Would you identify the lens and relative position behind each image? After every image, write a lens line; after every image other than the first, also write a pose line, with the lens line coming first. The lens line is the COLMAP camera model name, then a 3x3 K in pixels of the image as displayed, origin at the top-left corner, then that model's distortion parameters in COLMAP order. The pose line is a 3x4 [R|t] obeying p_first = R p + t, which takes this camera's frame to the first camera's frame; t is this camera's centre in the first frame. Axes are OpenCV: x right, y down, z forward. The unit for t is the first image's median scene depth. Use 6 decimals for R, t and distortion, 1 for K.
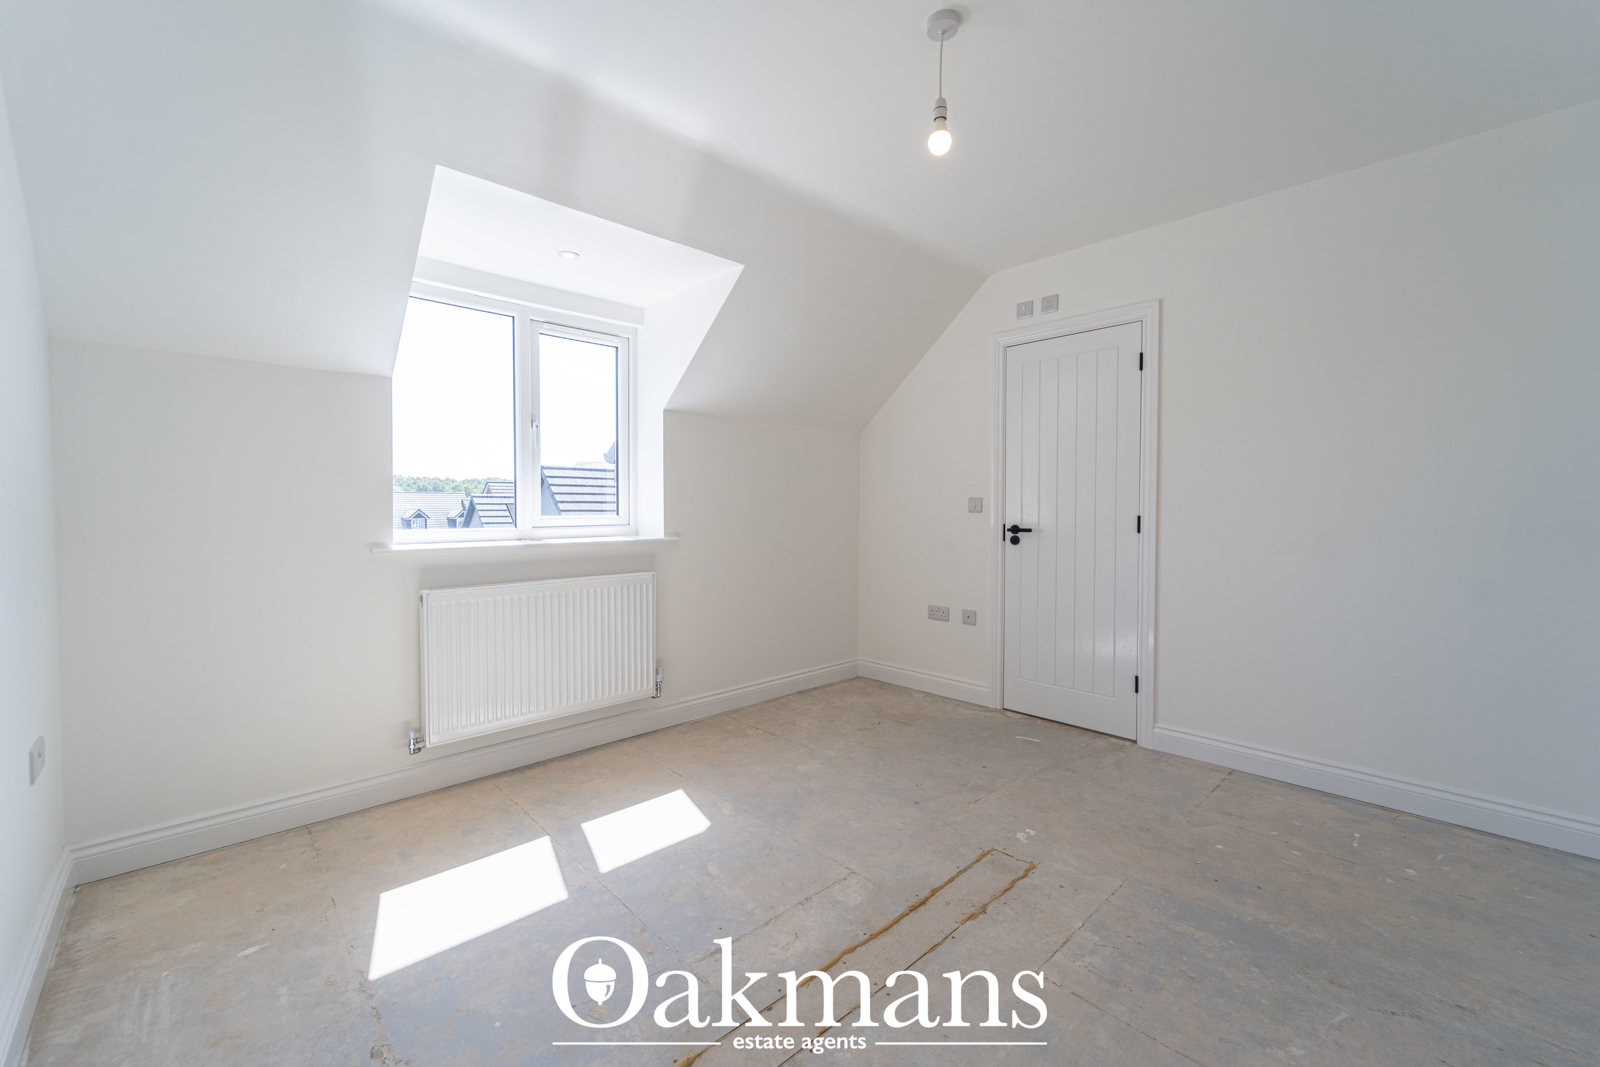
lens RADIAL K [[647.4, 0, 795.4], [0, 647.4, 527.9], [0, 0, 1]] dist [-0.002353, -0.000632]
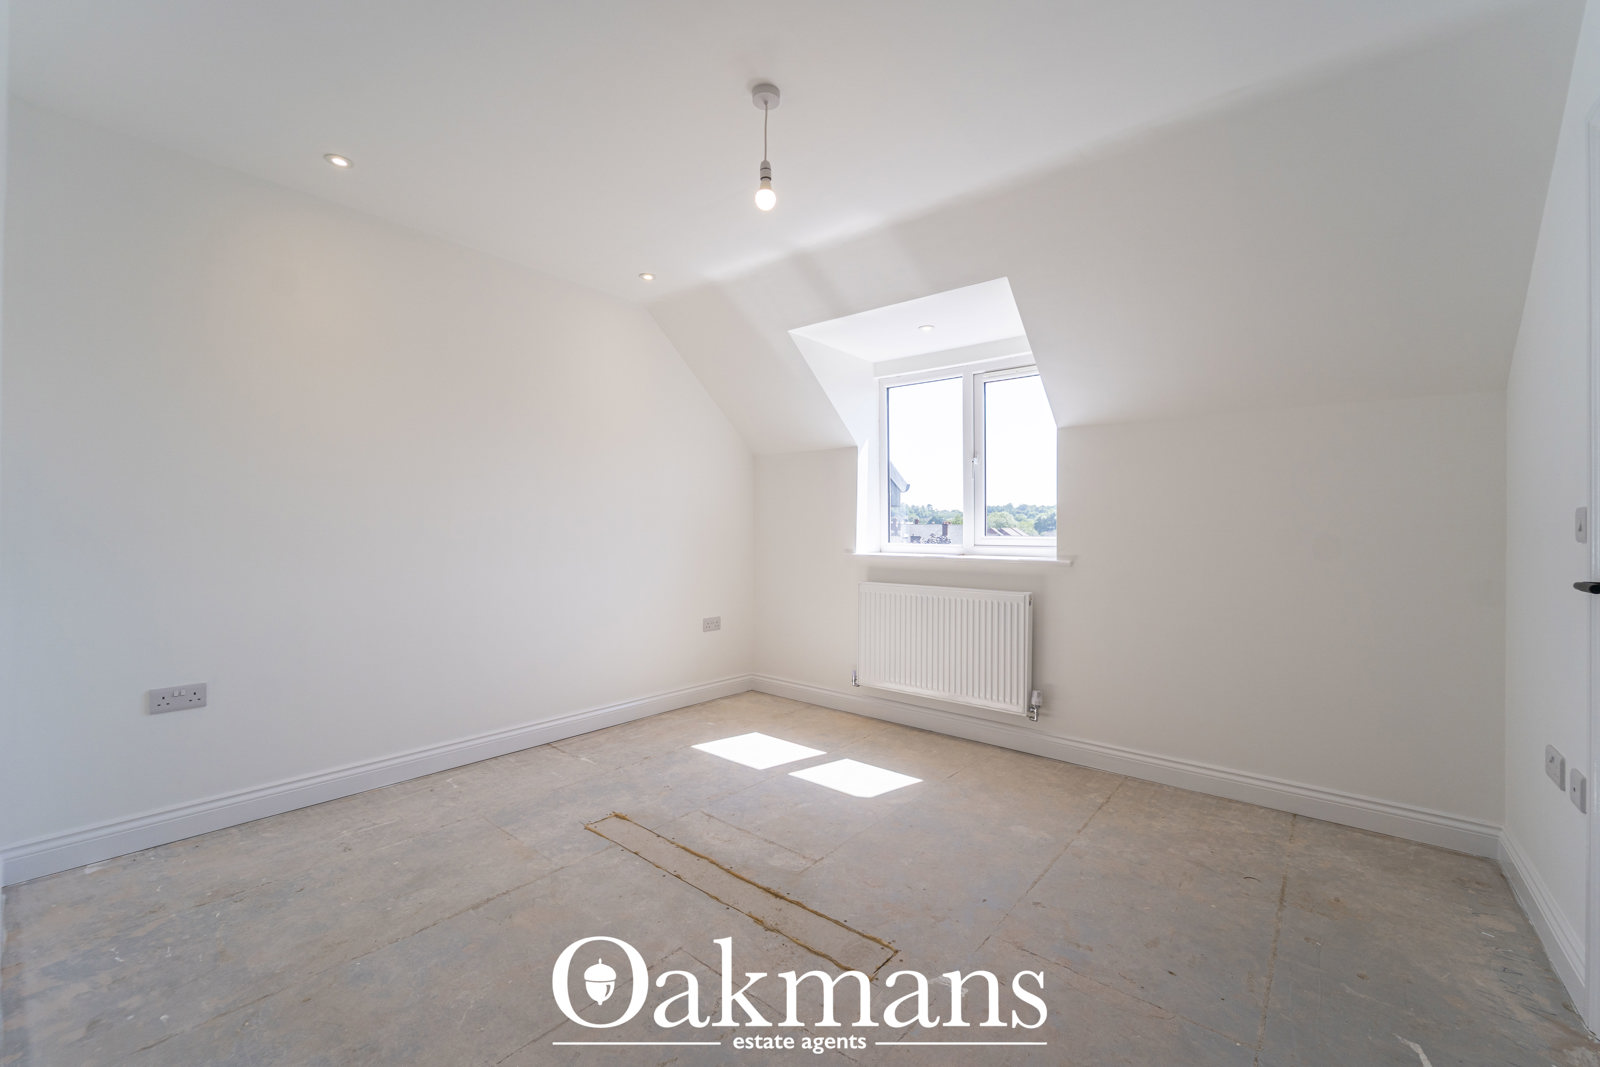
lens RADIAL K [[647.4, 0, 794.6], [0, 647.4, 529.3], [0, 0, 1]] dist [-0.002353, -0.000632]
pose [[0.121060, 0.000971, -0.992645, 0.853937], [-0.042950, 0.999068, -0.004261, -0.012235], [0.991716, 0.043150, 0.120989, 0.595412]]
